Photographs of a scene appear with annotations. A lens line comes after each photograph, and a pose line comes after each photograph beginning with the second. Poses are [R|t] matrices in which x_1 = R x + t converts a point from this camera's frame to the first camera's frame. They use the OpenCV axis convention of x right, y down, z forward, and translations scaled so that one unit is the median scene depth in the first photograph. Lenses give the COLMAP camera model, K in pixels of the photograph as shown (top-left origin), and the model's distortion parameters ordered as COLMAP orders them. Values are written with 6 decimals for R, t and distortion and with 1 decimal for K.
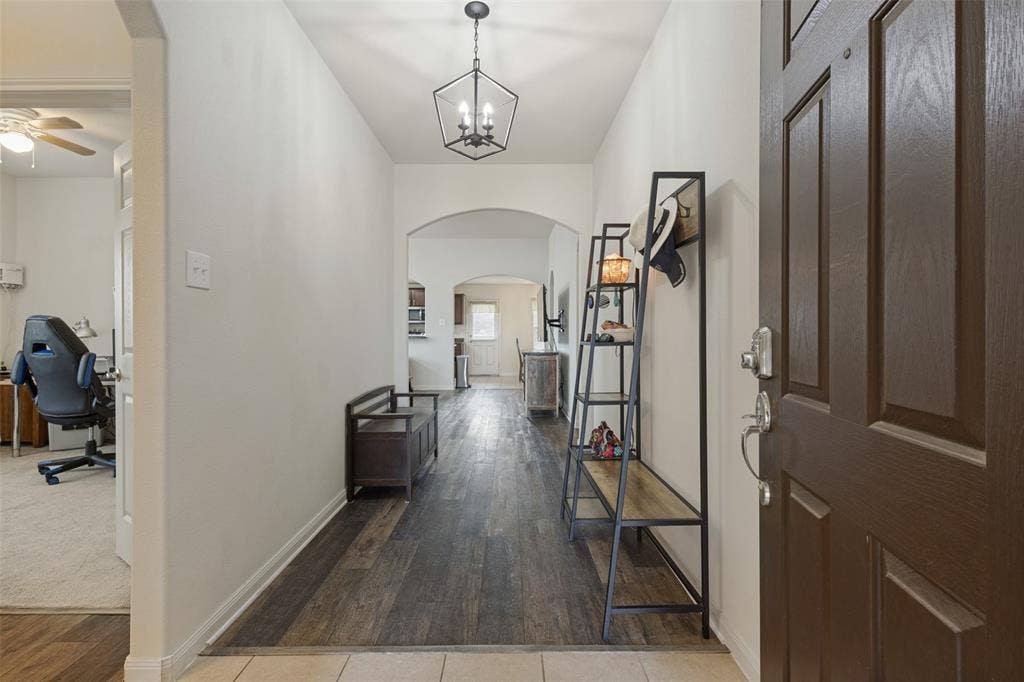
lens RADIAL K [[471.4, 0, 511.8], [0, 471.4, 334.6], [0, 0, 1]] dist [0.003854, 0.000308]
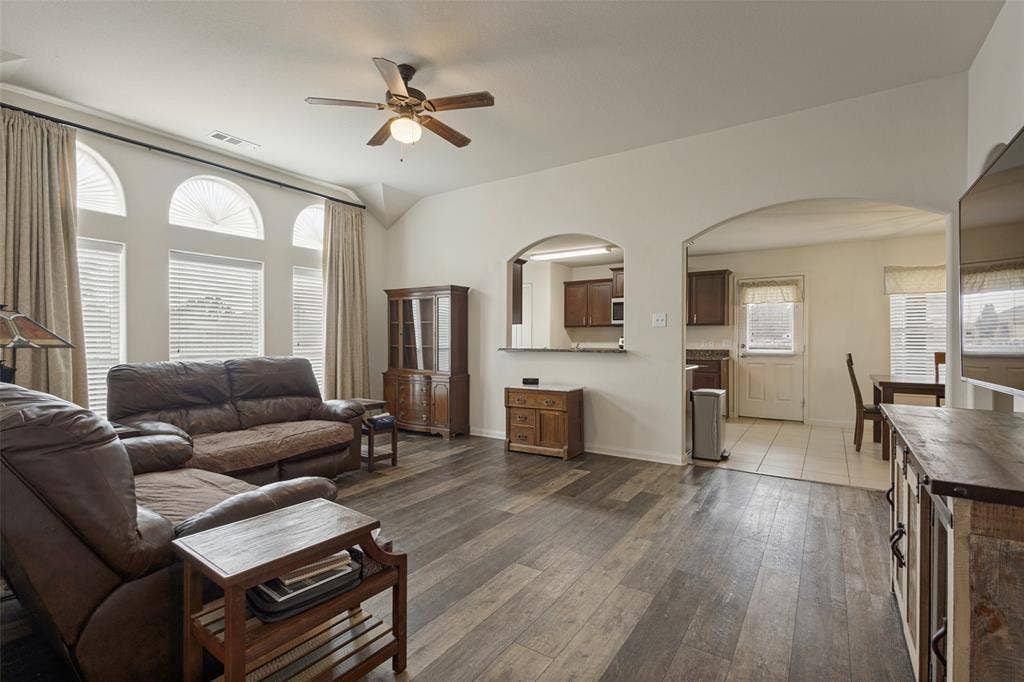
lens RADIAL K [[468.4, 0, 512.0], [0, 468.4, 341.0], [0, 0, 1]] dist [0.003781, 0.000068]
pose [[0.825214, 0.006572, -0.564782, -0.001462], [-0.004092, 0.999976, 0.005658, -0.005142], [0.564806, -0.002358, 0.825221, 0.411490]]
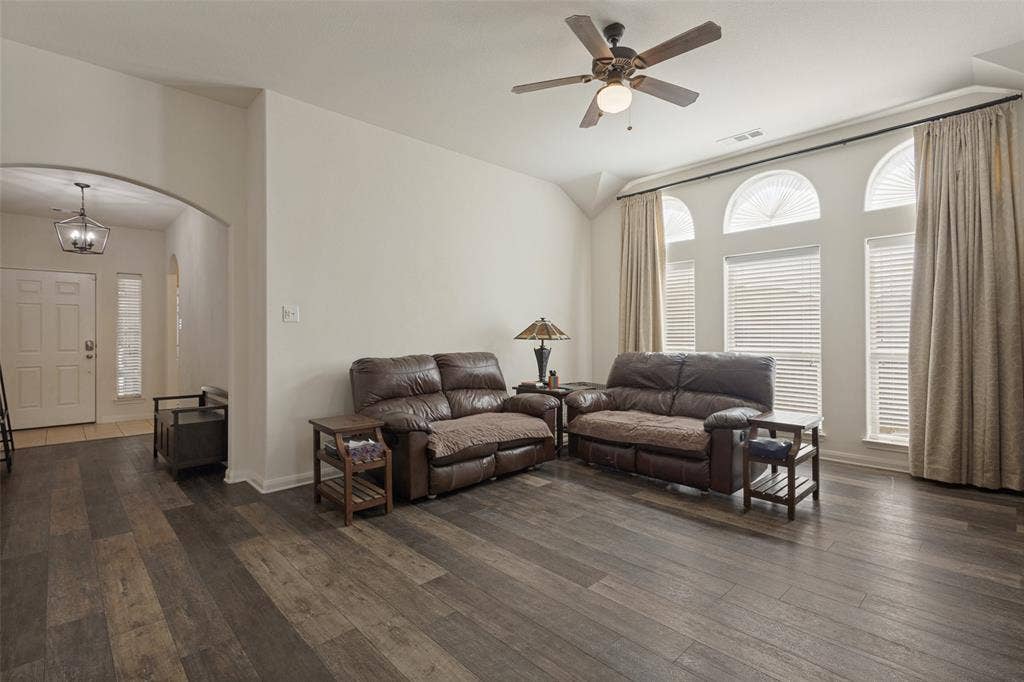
lens RADIAL K [[471.4, 0, 511.8], [0, 471.4, 334.6], [0, 0, 1]] dist [0.003854, 0.000308]
pose [[-0.729476, 0.005204, -0.683987, -0.002076], [0.006398, 0.999979, 0.000785, -0.004968], [0.683976, -0.003803, -0.729494, 0.725262]]
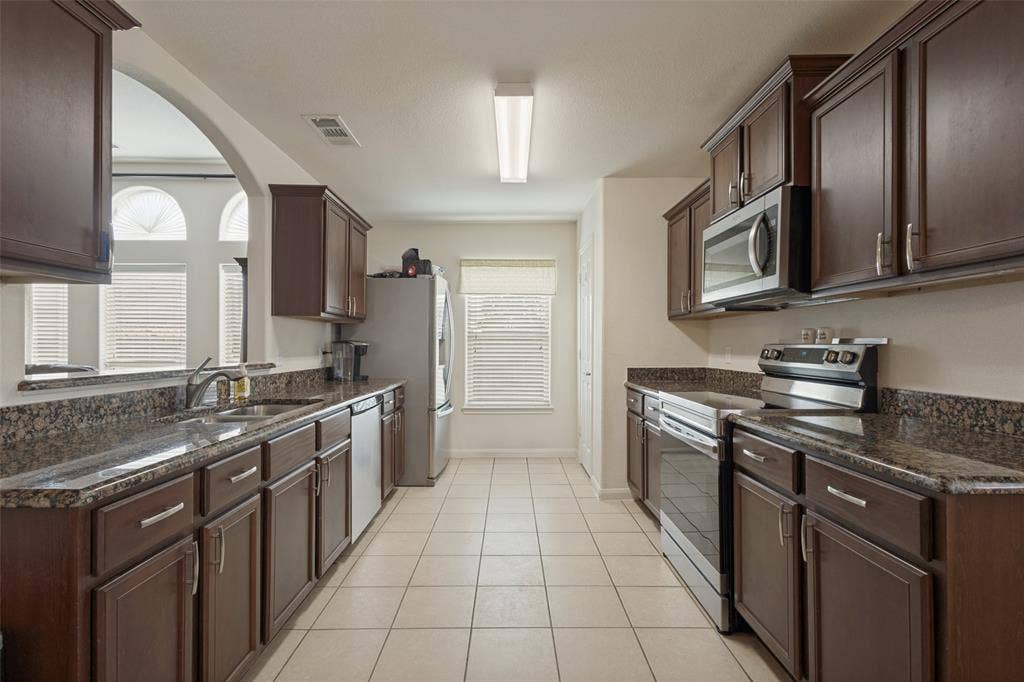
lens RADIAL K [[476.1, 0, 514.4], [0, 476.1, 349.3], [0, 0, 1]] dist [0.010011, 0.000155]
pose [[0.000201, 0.012873, -0.999917, -0.017067], [-0.002382, 0.999914, 0.012873, -0.006191], [0.999997, 0.002379, 0.000231, 0.895159]]
